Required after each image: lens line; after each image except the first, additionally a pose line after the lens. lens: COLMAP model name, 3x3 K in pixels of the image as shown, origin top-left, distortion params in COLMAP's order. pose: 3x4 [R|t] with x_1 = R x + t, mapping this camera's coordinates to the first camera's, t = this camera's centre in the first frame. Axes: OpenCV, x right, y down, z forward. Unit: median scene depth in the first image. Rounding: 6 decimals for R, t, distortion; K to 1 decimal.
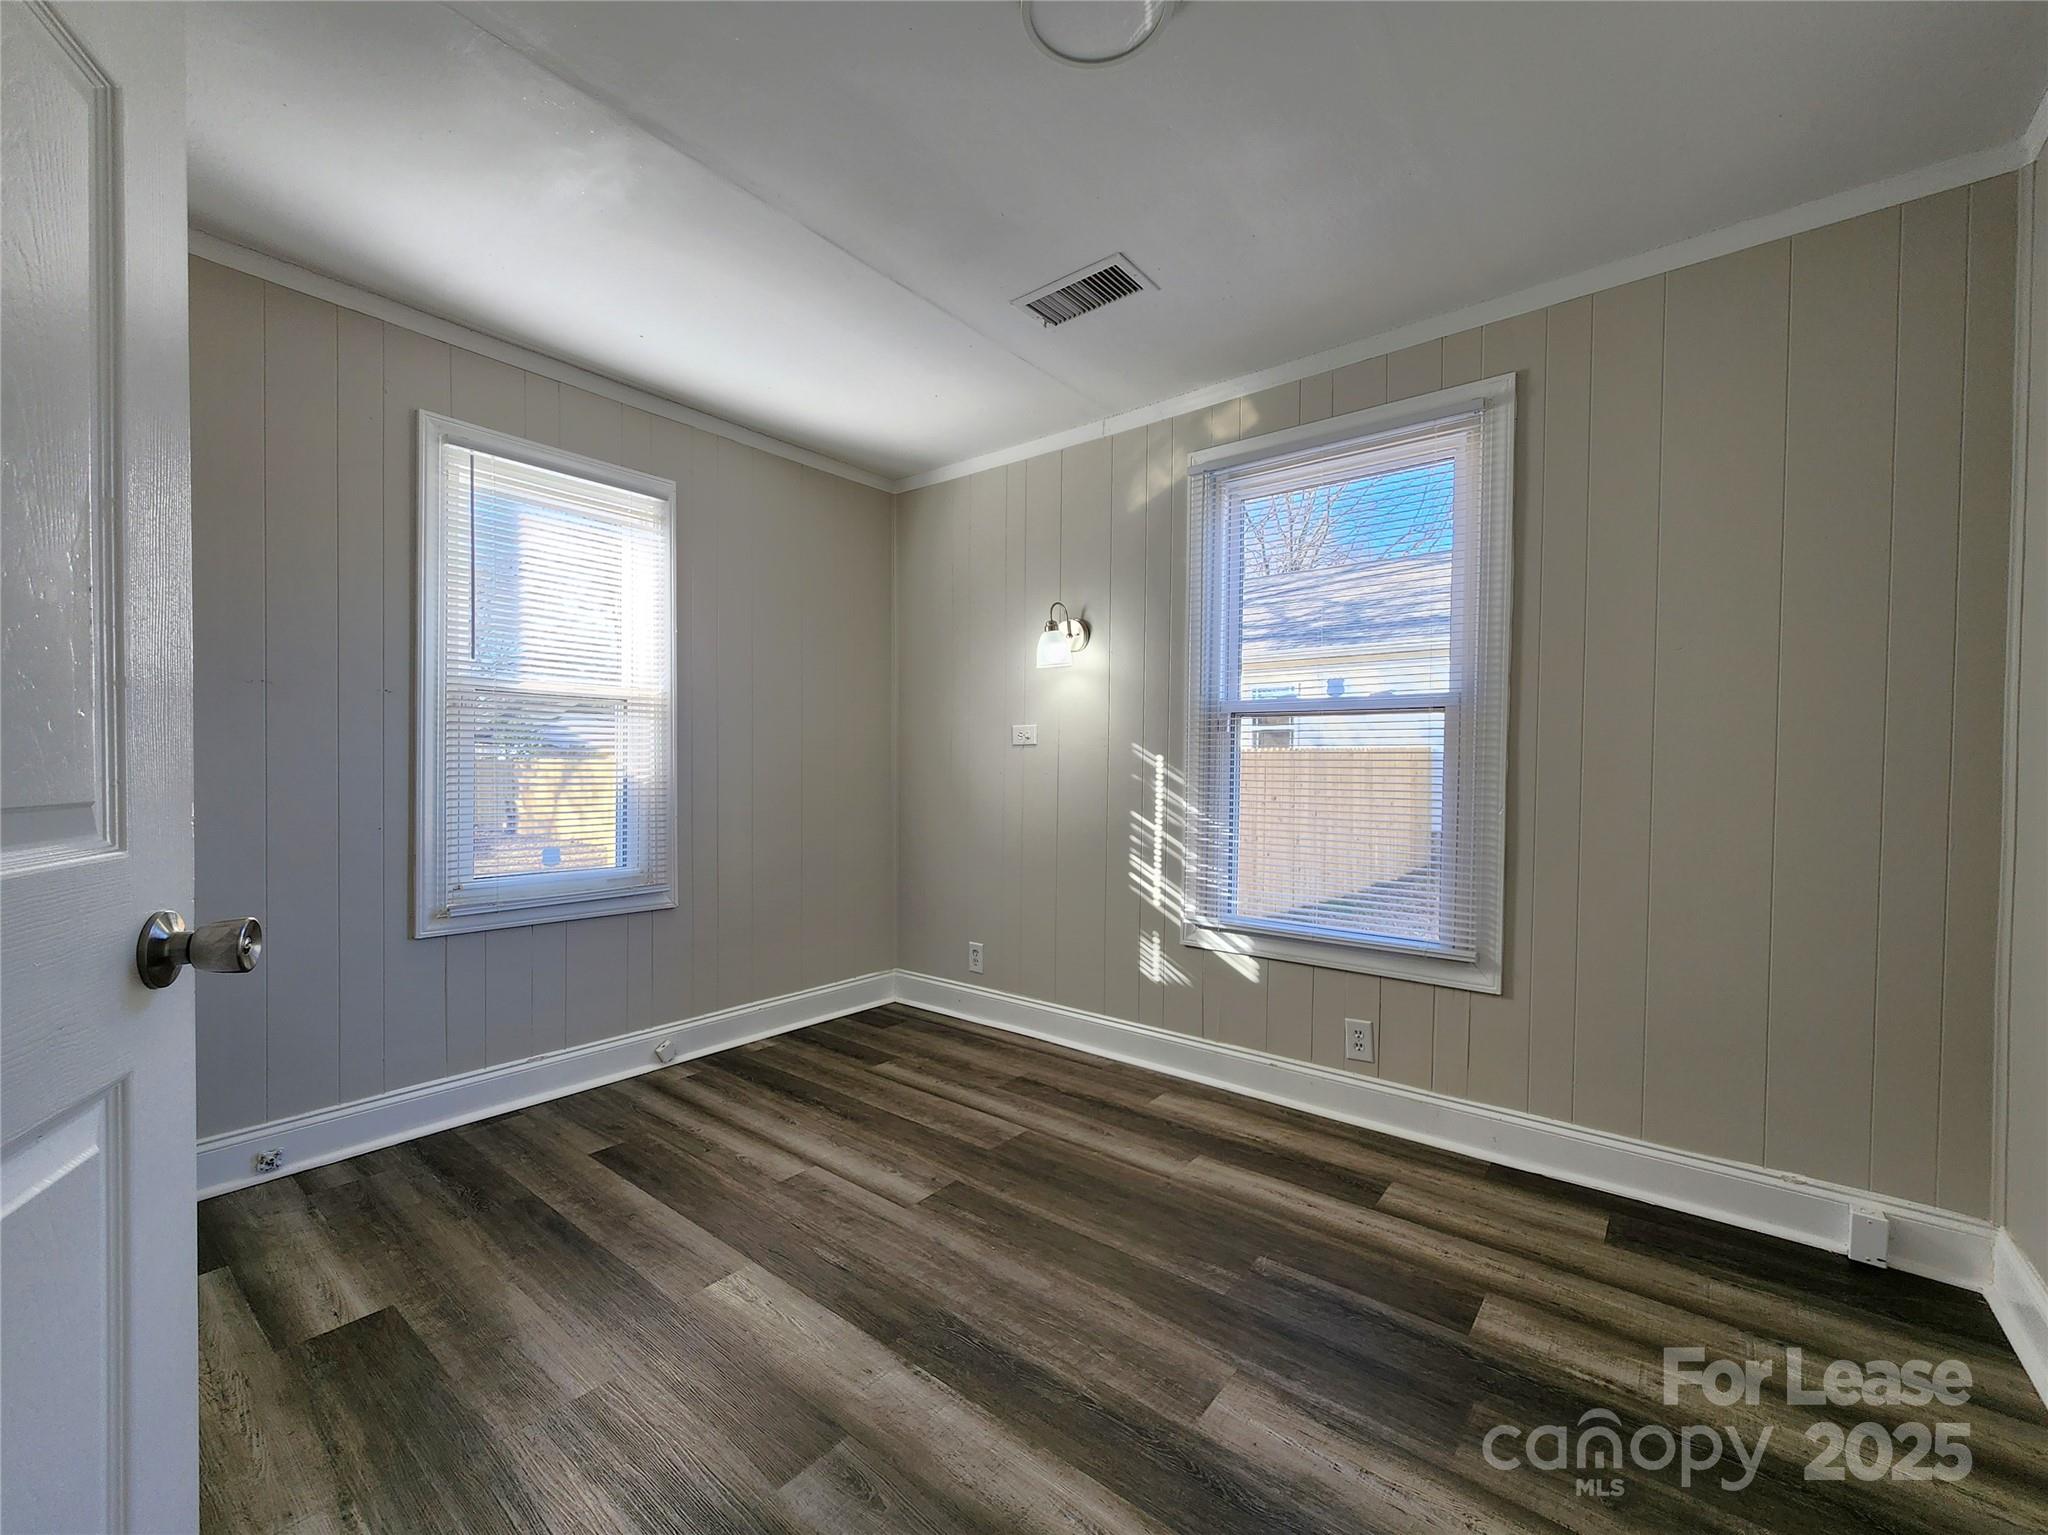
lens RADIAL K [[841.9, 0, 1032.4], [0, 841.9, 775.6], [0, 0, 1]] dist [0.001409, 0.001238]
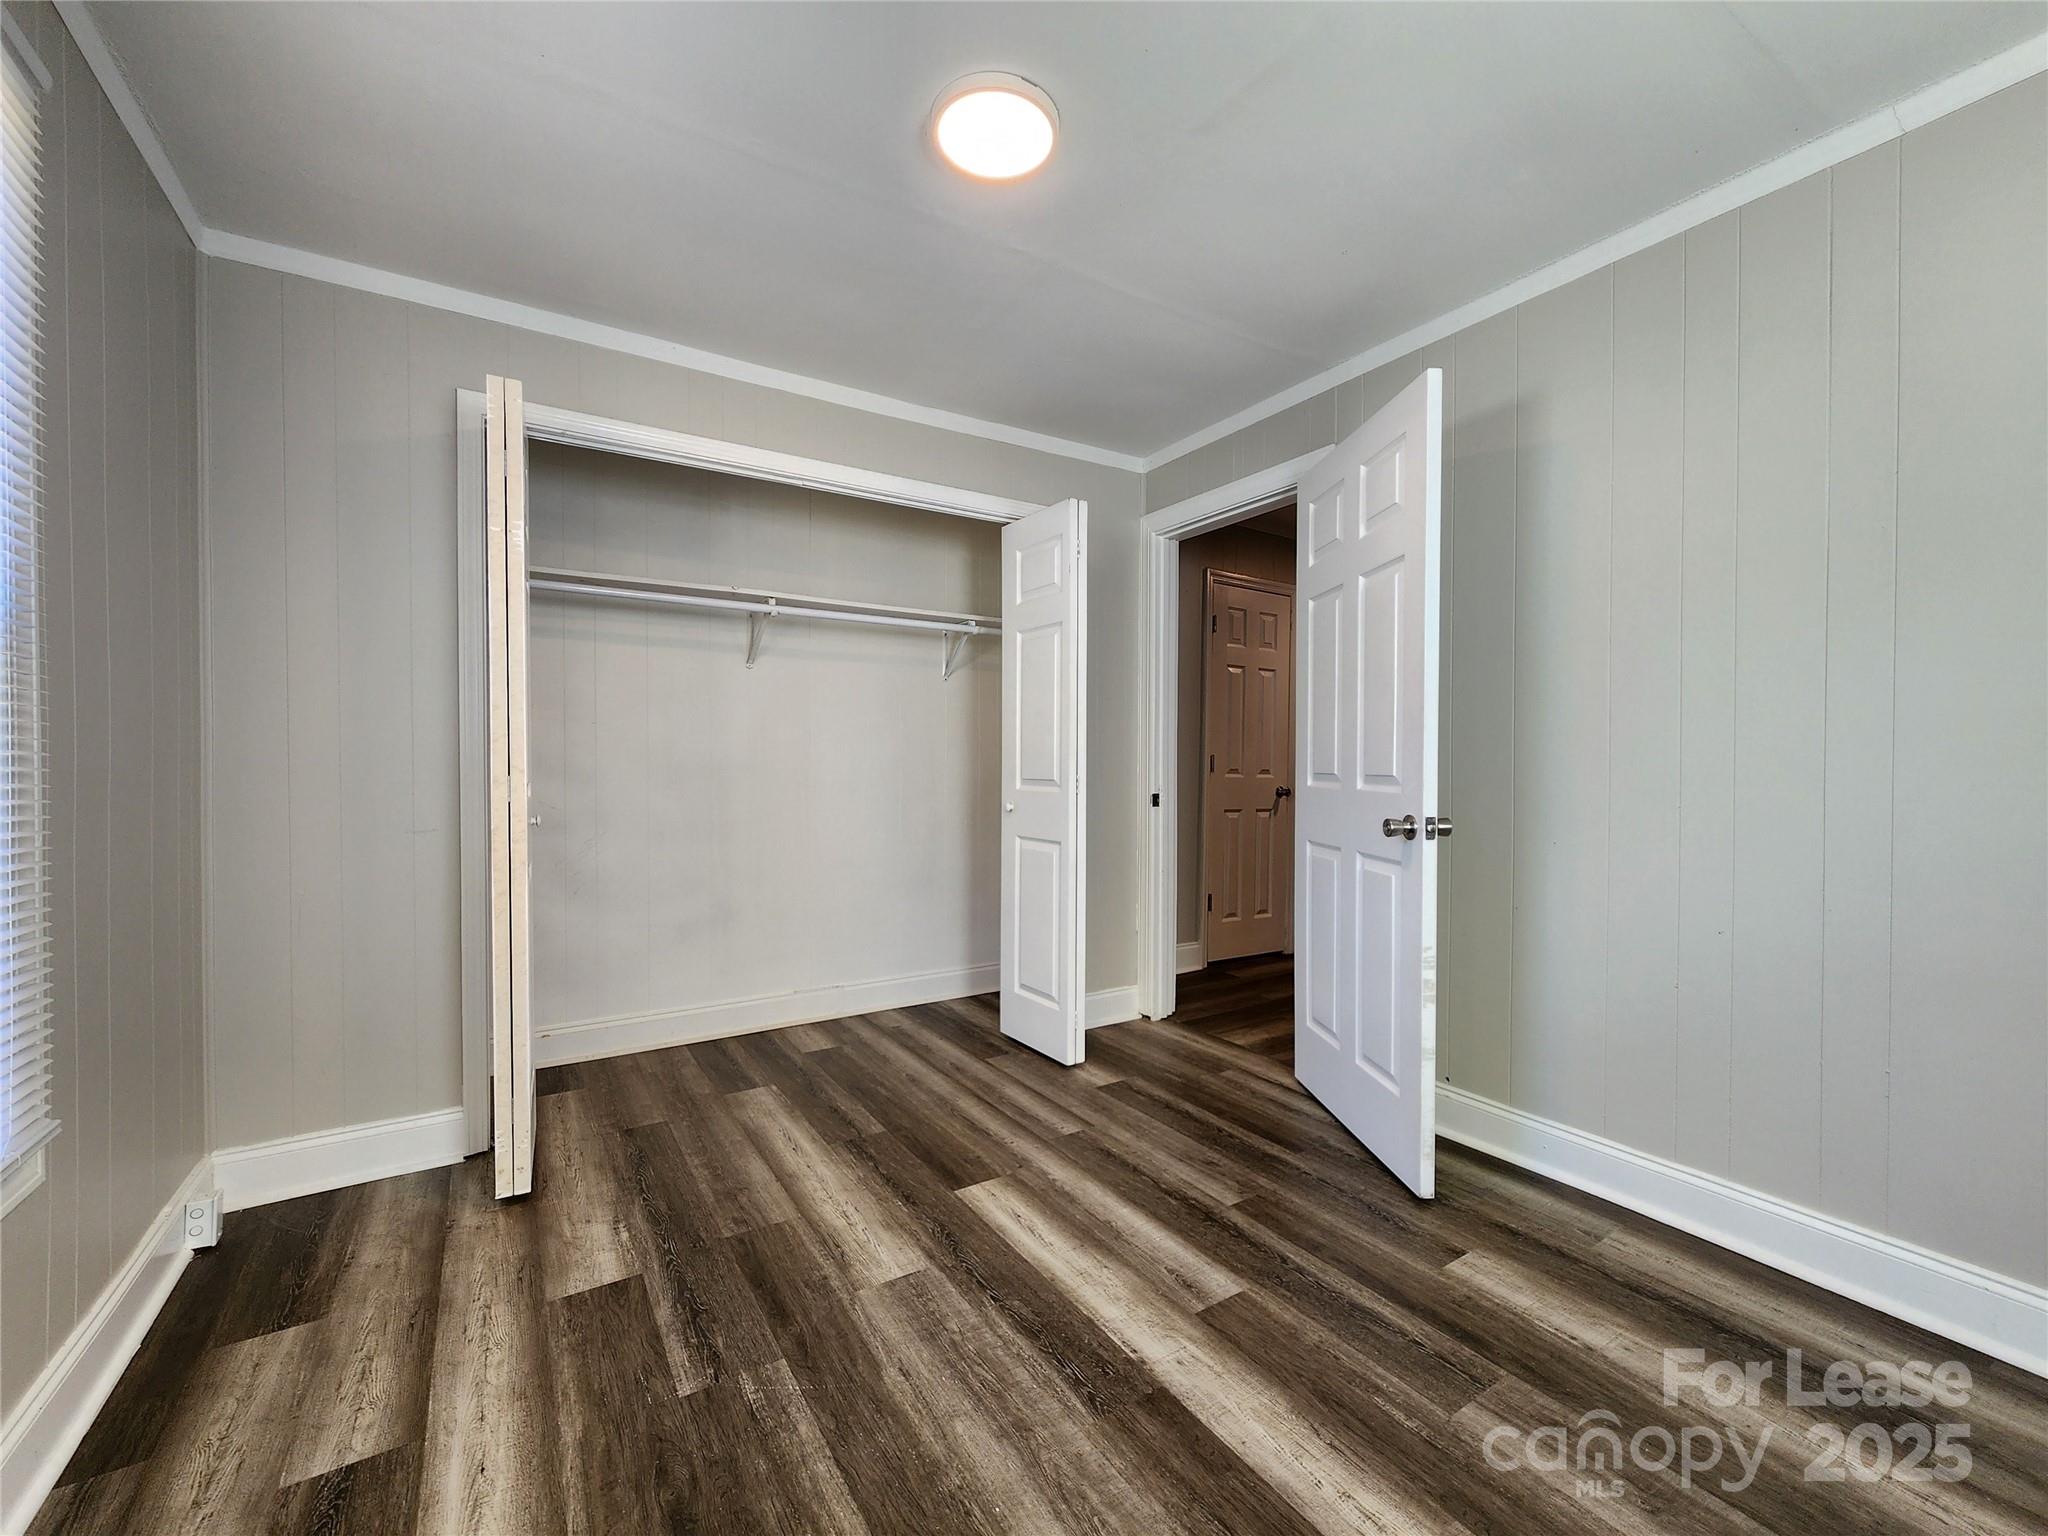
lens RADIAL K [[841.9, 0, 1029.8], [0, 841.9, 762.8], [0, 0, 1]] dist [0.001409, 0.001238]
pose [[-0.945215, -0.005713, 0.326397, -0.300602], [-0.001040, 0.999894, 0.014490, -0.023647], [-0.326446, 0.013357, -0.945122, 1.726128]]
